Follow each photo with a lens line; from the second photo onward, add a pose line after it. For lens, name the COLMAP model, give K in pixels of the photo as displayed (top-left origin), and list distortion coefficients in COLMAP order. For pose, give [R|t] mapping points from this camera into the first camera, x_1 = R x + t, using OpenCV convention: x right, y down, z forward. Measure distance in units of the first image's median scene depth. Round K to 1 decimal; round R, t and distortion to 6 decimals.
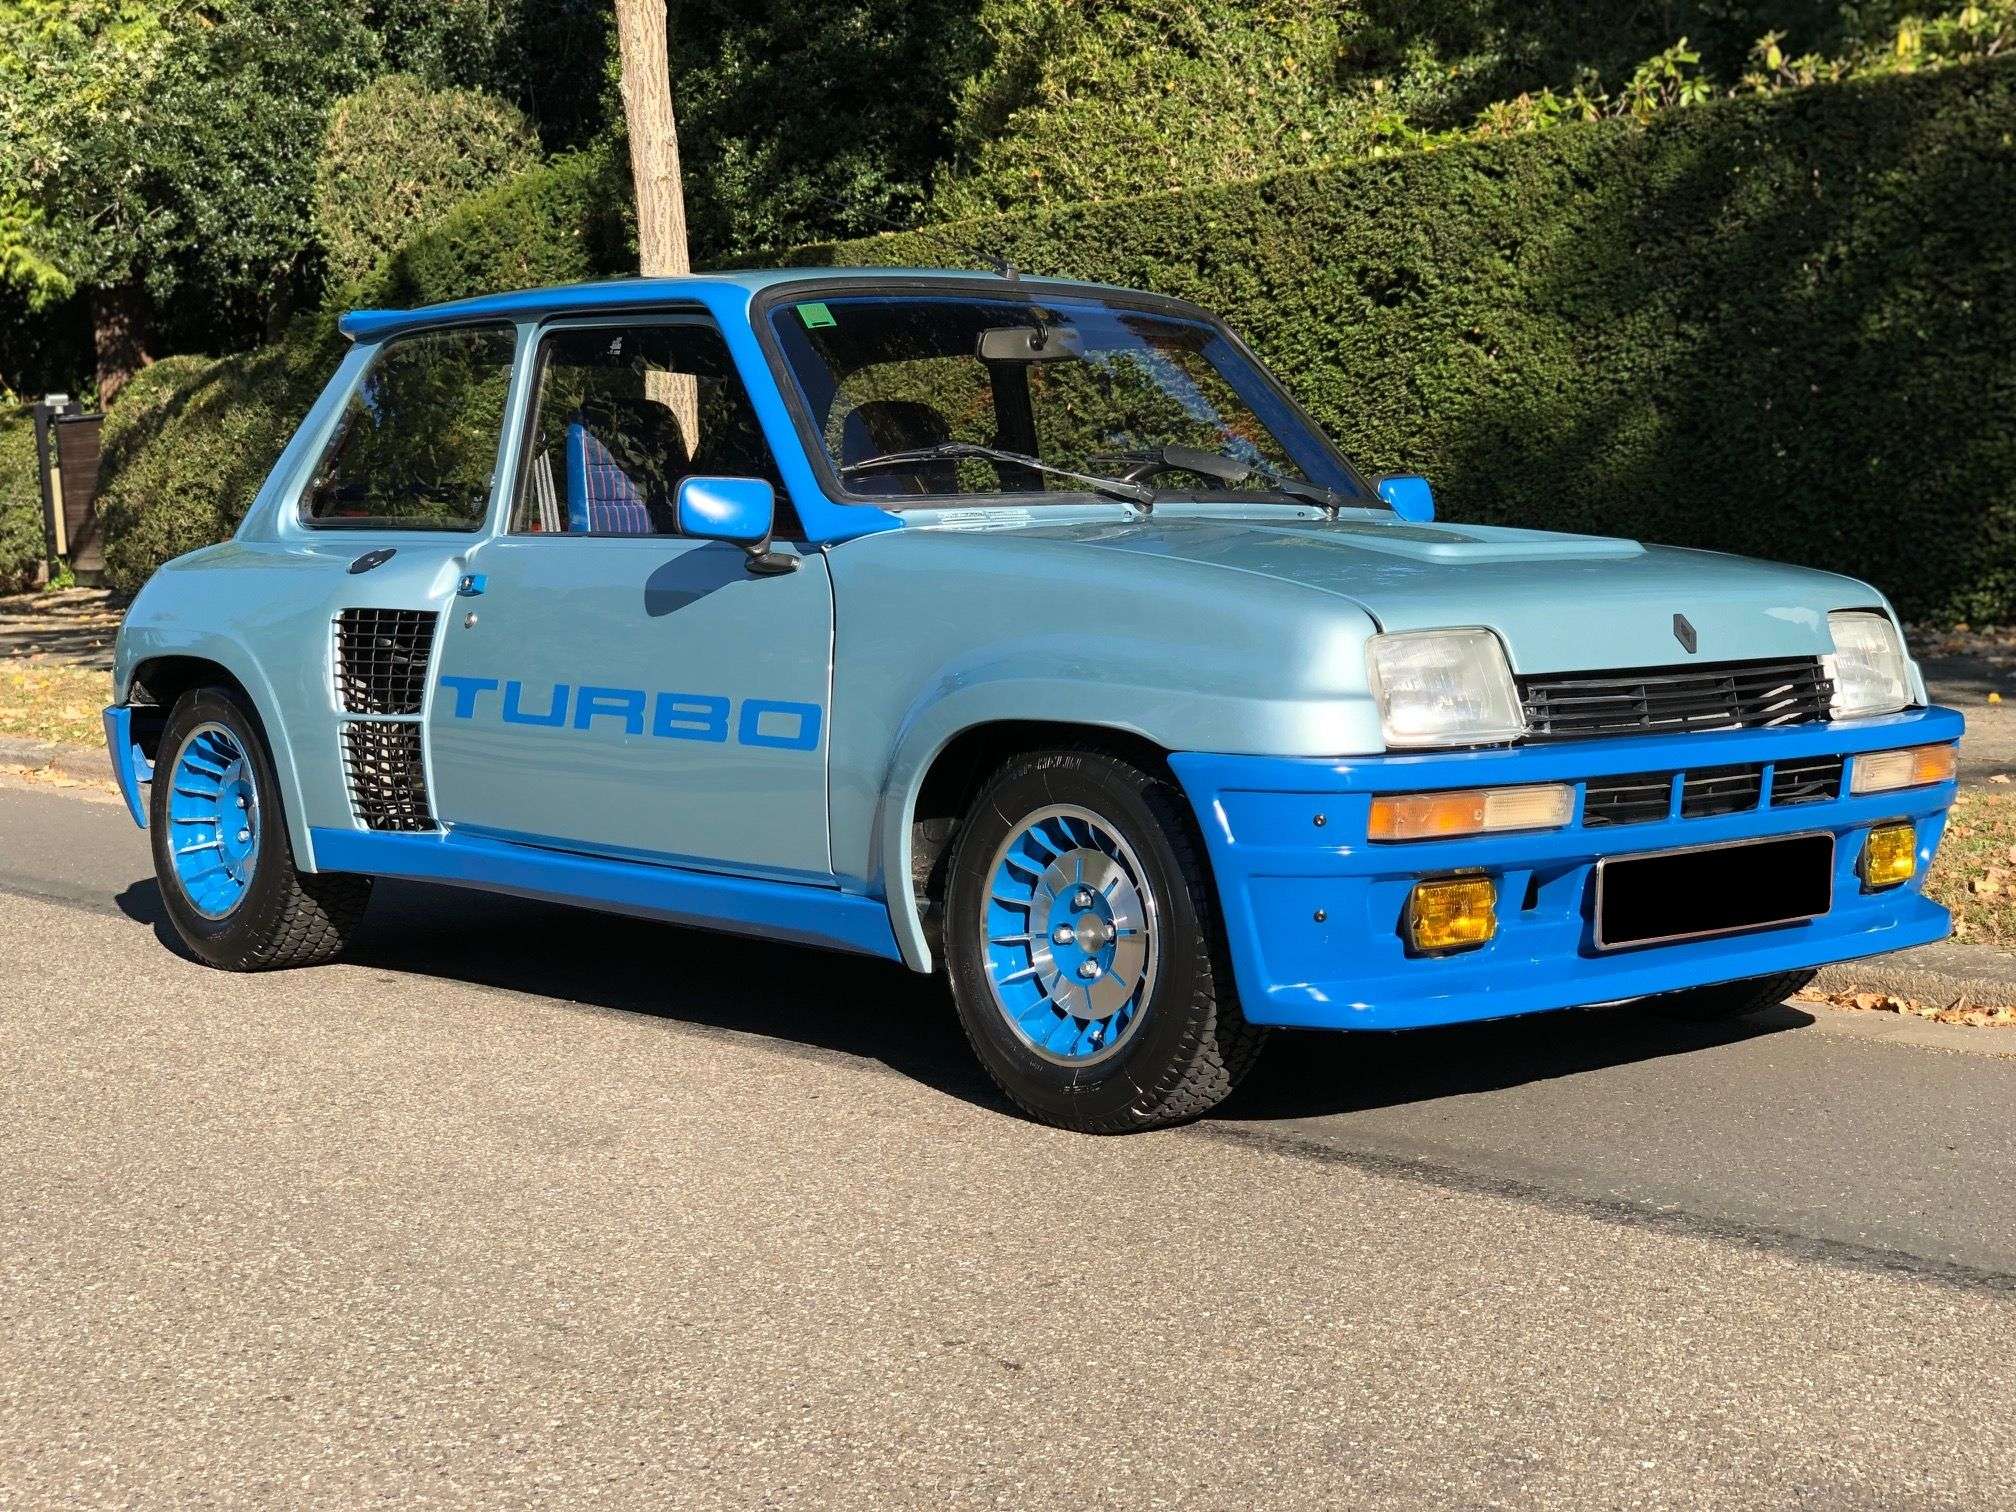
lens RADIAL K [[3106.6, 0, 982.7], [0, 3106.6, 691.9], [0, 0, 1]] dist [0.095802, 0.000000]
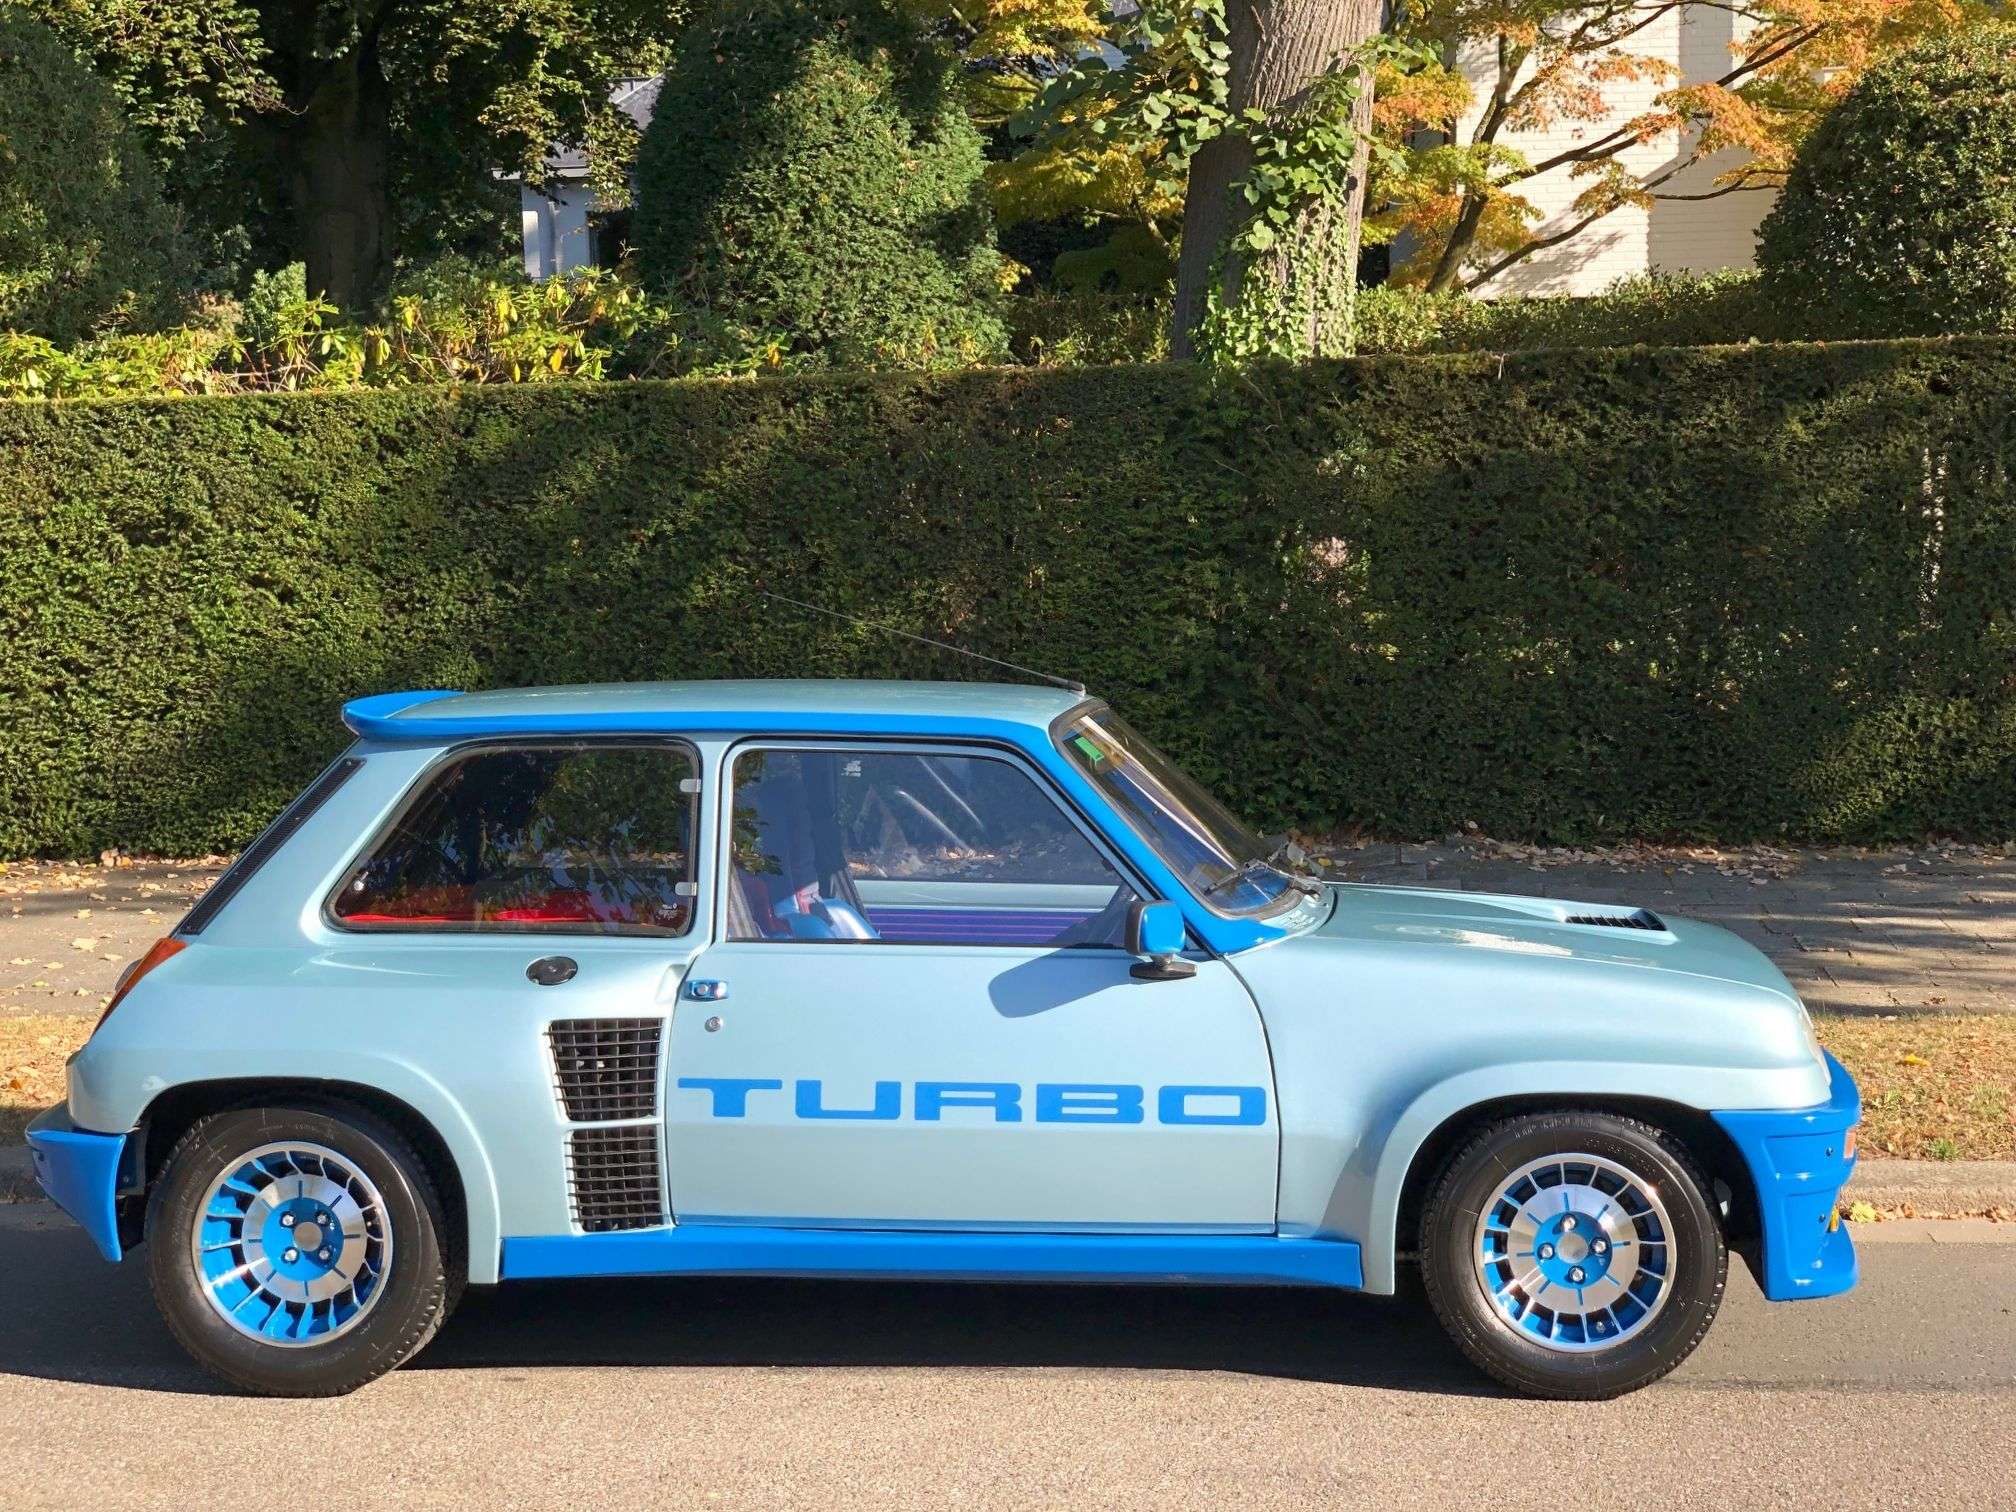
lens RADIAL K [[3106.6, 0, 1018.0], [0, 3106.6, 766.3], [0, 0, 1]] dist [0.095802, 0.000000]
pose [[0.722182, -0.037107, 0.690708, -0.438094], [0.038738, 0.999163, 0.013174, -0.064575], [-0.690618, 0.017242, 0.723014, 0.084748]]
